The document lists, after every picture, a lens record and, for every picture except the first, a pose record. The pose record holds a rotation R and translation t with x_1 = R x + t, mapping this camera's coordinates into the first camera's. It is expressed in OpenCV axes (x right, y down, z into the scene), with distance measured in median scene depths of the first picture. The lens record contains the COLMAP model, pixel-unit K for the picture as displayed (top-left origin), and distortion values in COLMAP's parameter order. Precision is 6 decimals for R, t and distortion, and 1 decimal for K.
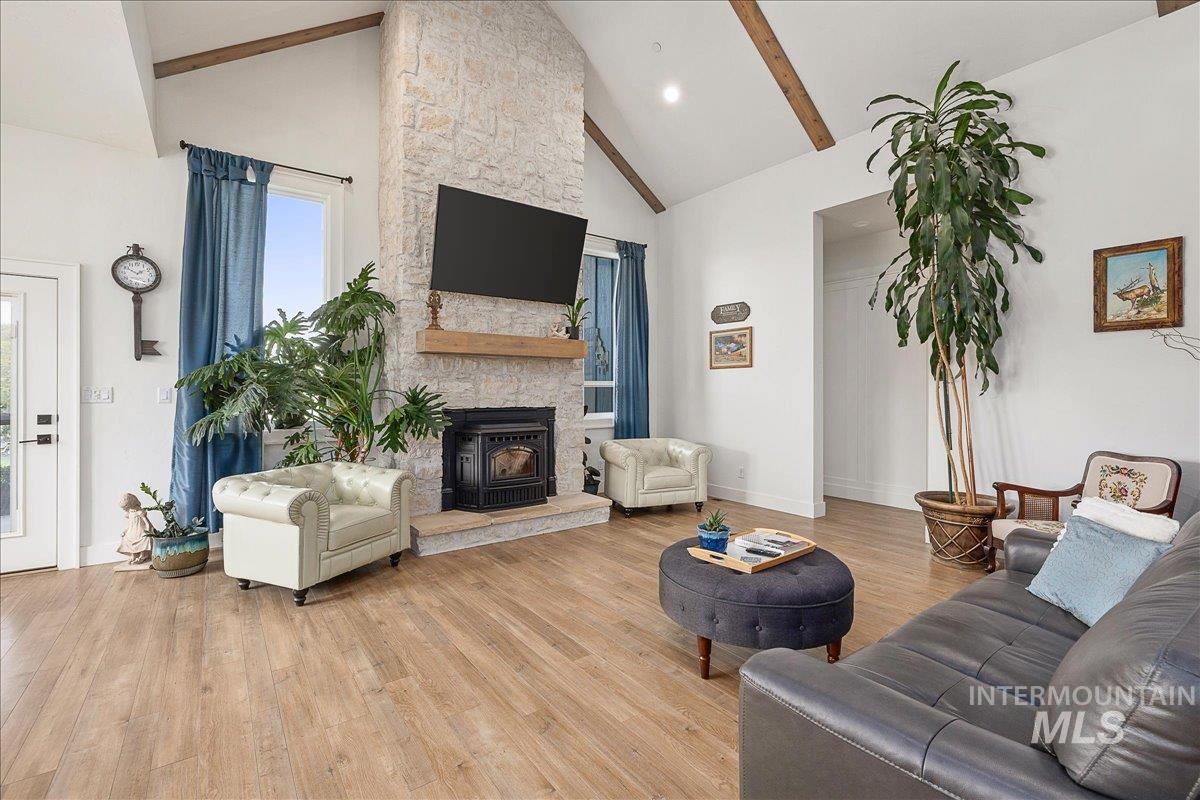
lens RADIAL K [[523.6, 0, 596.8], [0, 523.6, 390.7], [0, 0, 1]] dist [-0.000706, 0.001496]
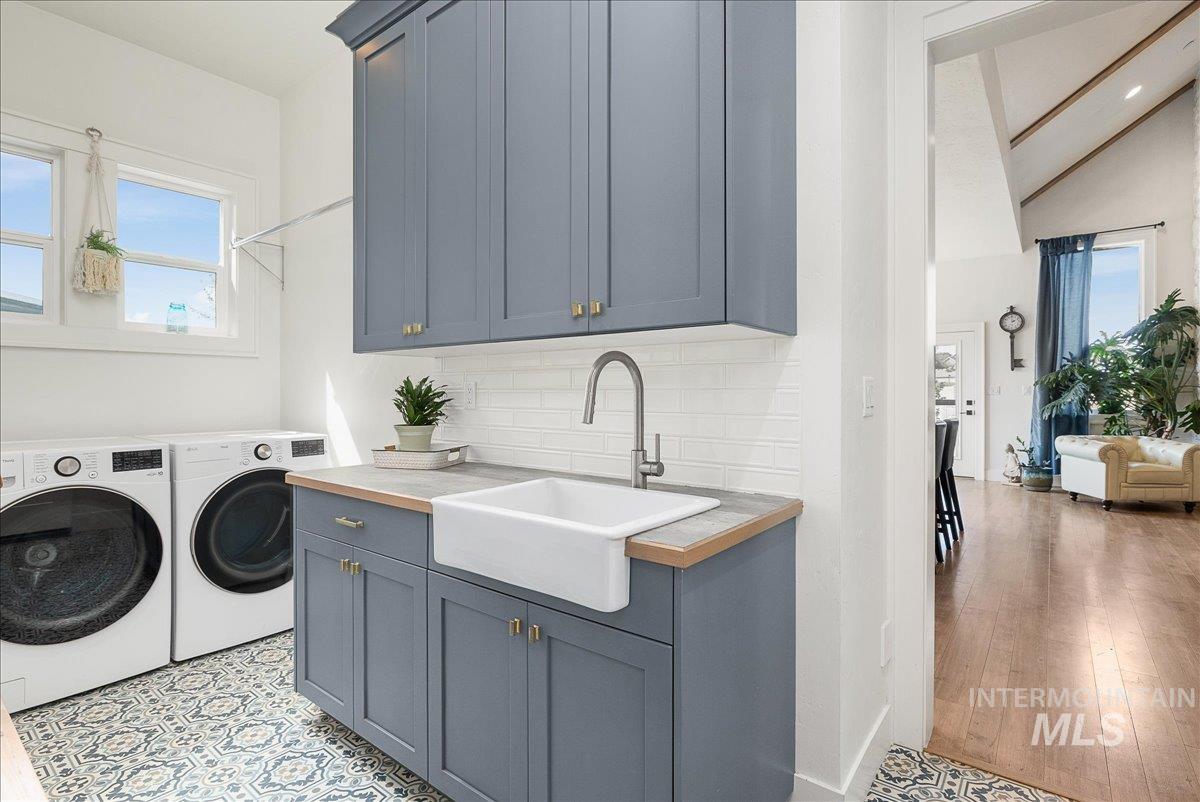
lens RADIAL K [[580.9, 0, 604.8], [0, 580.9, 393.6], [0, 0, 1]] dist [-0.009979, 0.002072]
pose [[0.272898, -0.003594, -0.962036, 0.585635], [-0.003521, 0.999983, -0.004734, 0.031071], [0.962037, 0.004679, 0.272880, -0.799751]]
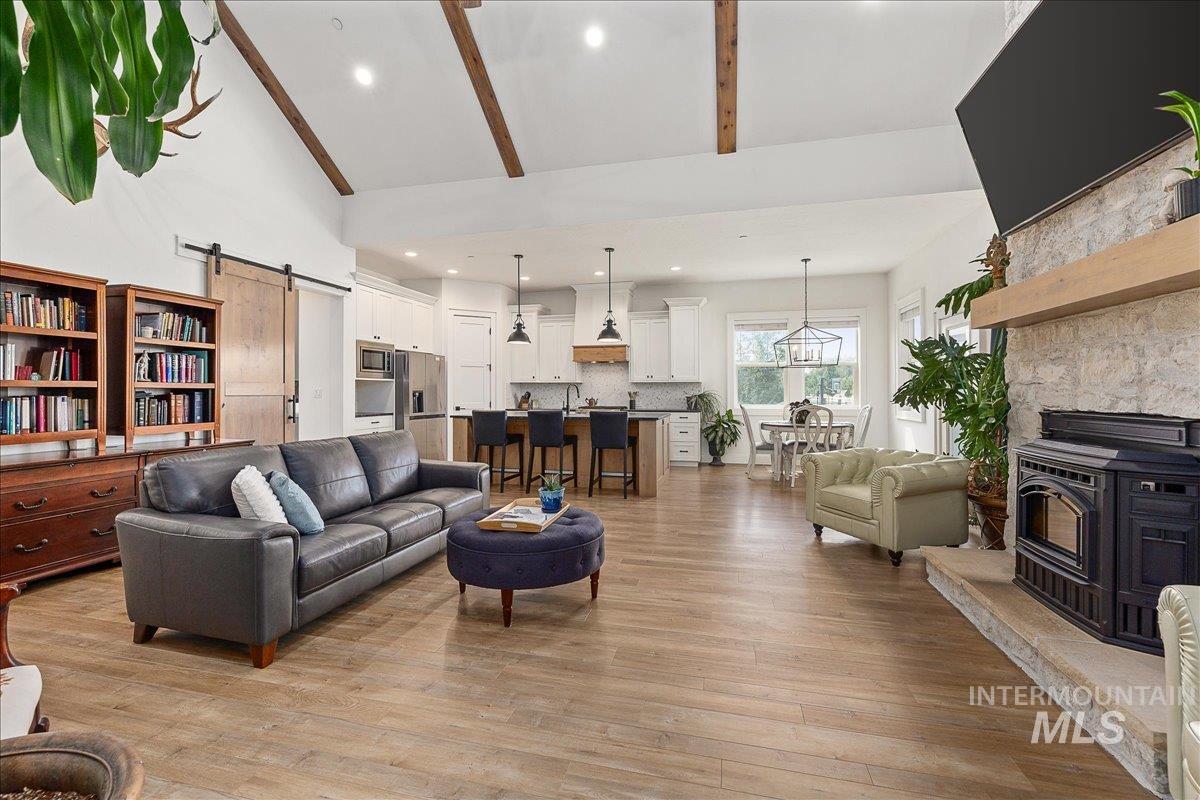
lens RADIAL K [[508.3, 0, 600.1], [0, 508.3, 392.0], [0, 0, 1]] dist [-0.000682, -0.000751]
pose [[-0.773942, -0.001158, -0.633256, 0.559234], [0.000708, 0.999996, -0.002693, 0.016843], [0.633256, -0.002533, -0.773938, 1.238335]]
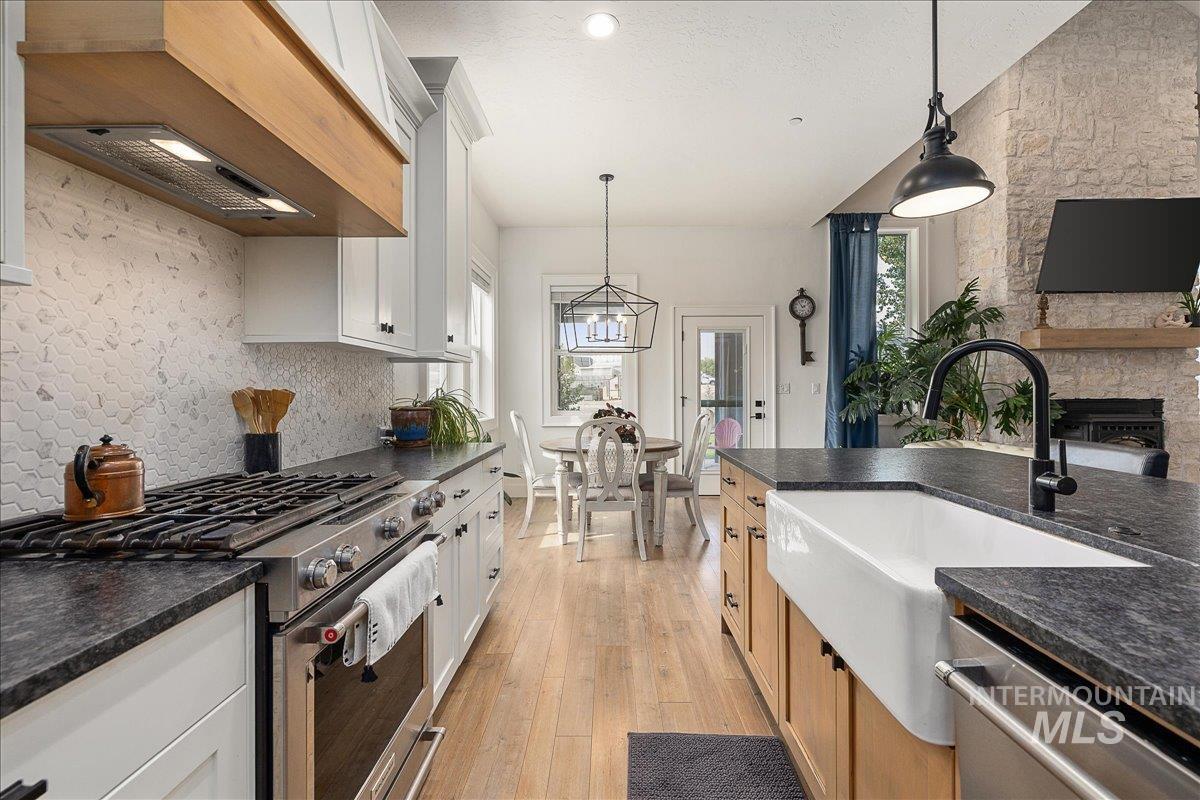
lens RADIAL K [[508.3, 0, 600.5], [0, 508.3, 392.1], [0, 0, 1]] dist [-0.000682, -0.000751]
pose [[0.793576, -0.005627, -0.608445, -0.418270], [0.007487, 0.999972, 0.000517, 0.013145], [0.608425, -0.004966, 0.793596, -0.472322]]
